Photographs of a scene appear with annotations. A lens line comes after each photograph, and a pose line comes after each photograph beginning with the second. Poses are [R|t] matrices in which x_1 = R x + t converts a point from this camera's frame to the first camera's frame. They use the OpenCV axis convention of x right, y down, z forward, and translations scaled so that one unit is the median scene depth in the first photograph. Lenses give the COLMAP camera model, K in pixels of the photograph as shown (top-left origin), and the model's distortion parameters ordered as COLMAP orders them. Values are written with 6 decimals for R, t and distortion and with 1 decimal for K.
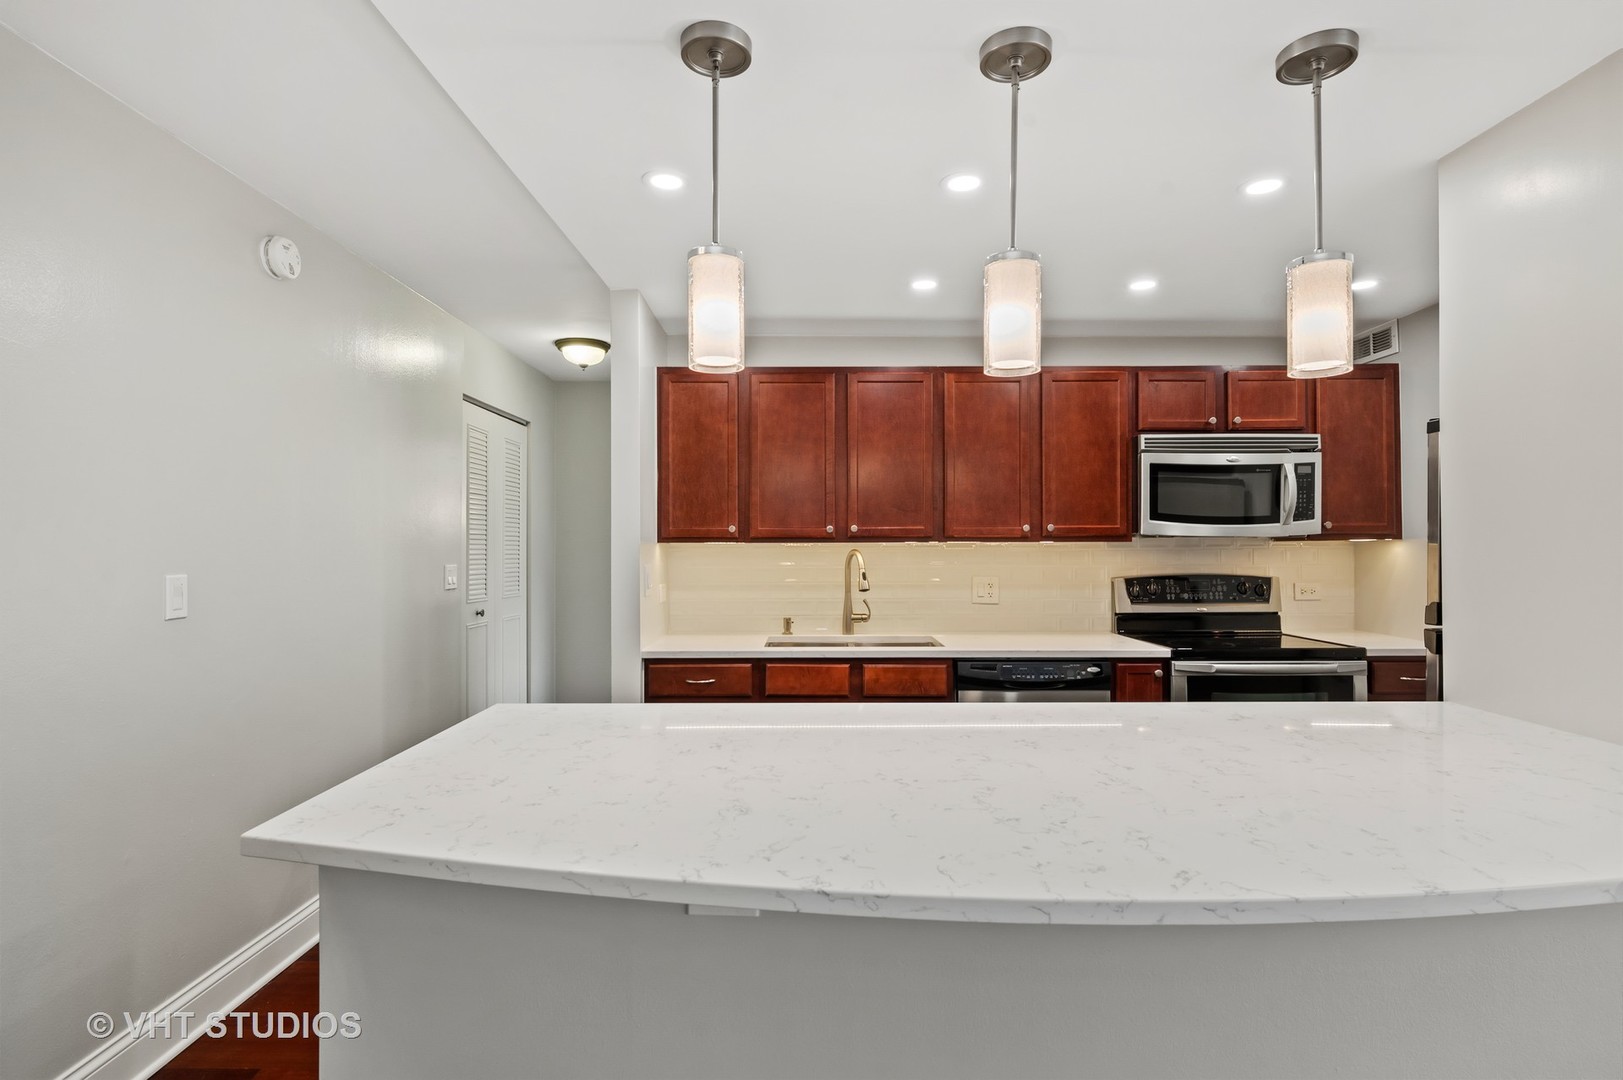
lens RADIAL K [[782.9, 0, 796.5], [0, 782.9, 543.8], [0, 0, 1]] dist [-0.002840, -0.000951]
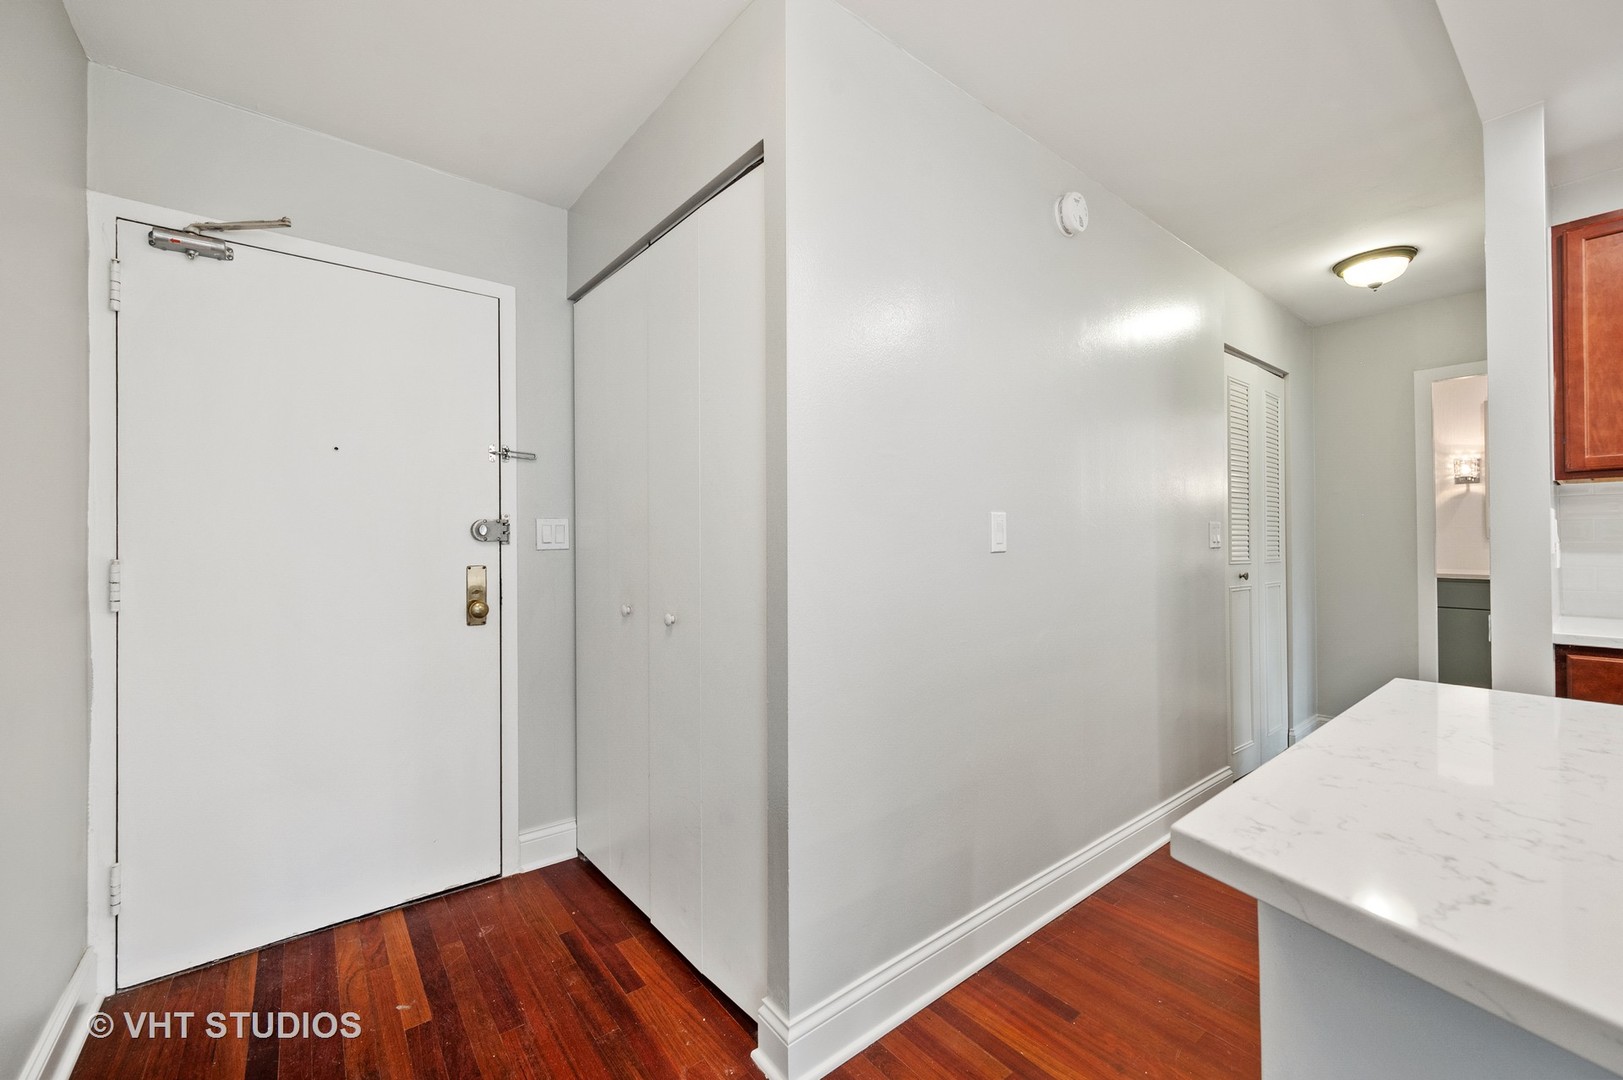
lens RADIAL K [[641.7, 0, 820.5], [0, 641.7, 537.4], [0, 0, 1]] dist [-0.002964, 0.001005]
pose [[0.632548, -0.005604, -0.774501, -0.153207], [0.010151, 0.999948, 0.001055, 0.042765], [0.774454, -0.008529, 0.632572, 0.142870]]
